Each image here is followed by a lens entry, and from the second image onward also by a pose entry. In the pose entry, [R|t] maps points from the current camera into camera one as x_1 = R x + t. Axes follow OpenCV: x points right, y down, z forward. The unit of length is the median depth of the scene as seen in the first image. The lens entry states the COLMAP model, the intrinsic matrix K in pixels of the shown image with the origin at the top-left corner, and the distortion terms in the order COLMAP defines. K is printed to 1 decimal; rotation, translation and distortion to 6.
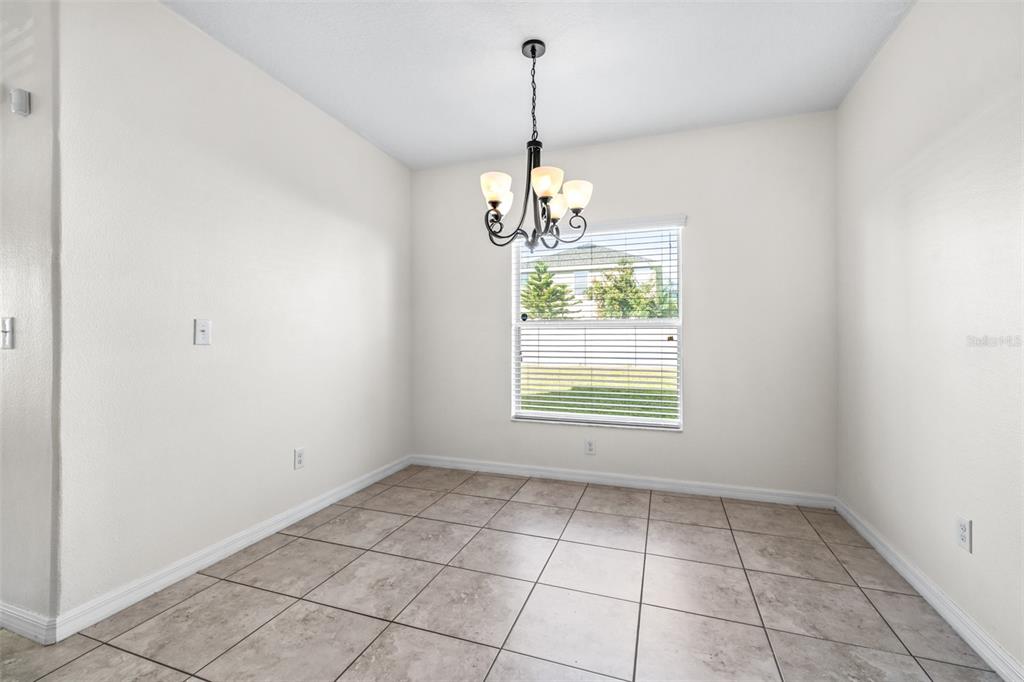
lens RADIAL K [[435.2, 0, 507.6], [0, 435.2, 335.5], [0, 0, 1]] dist [-0.002354, 0.000010]
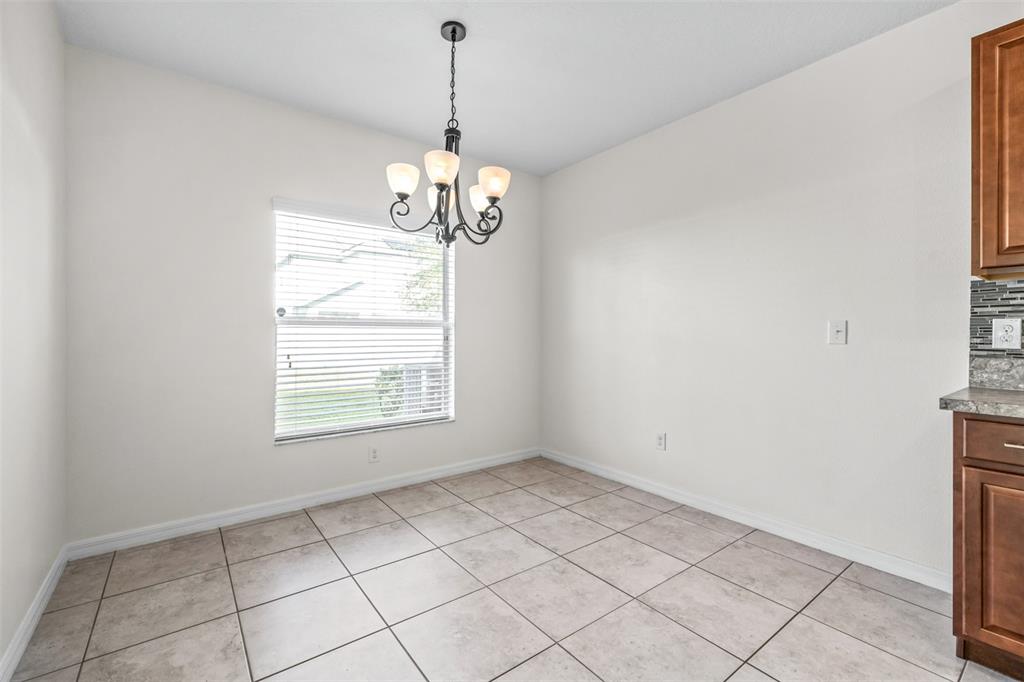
lens RADIAL K [[435.2, 0, 503.3], [0, 435.2, 338.6], [0, 0, 1]] dist [-0.002354, 0.000010]
pose [[0.563004, -0.006933, 0.826425, -0.479994], [-0.001380, 0.999956, 0.009329, -0.001851], [-0.826453, -0.006392, 0.562970, 0.277139]]
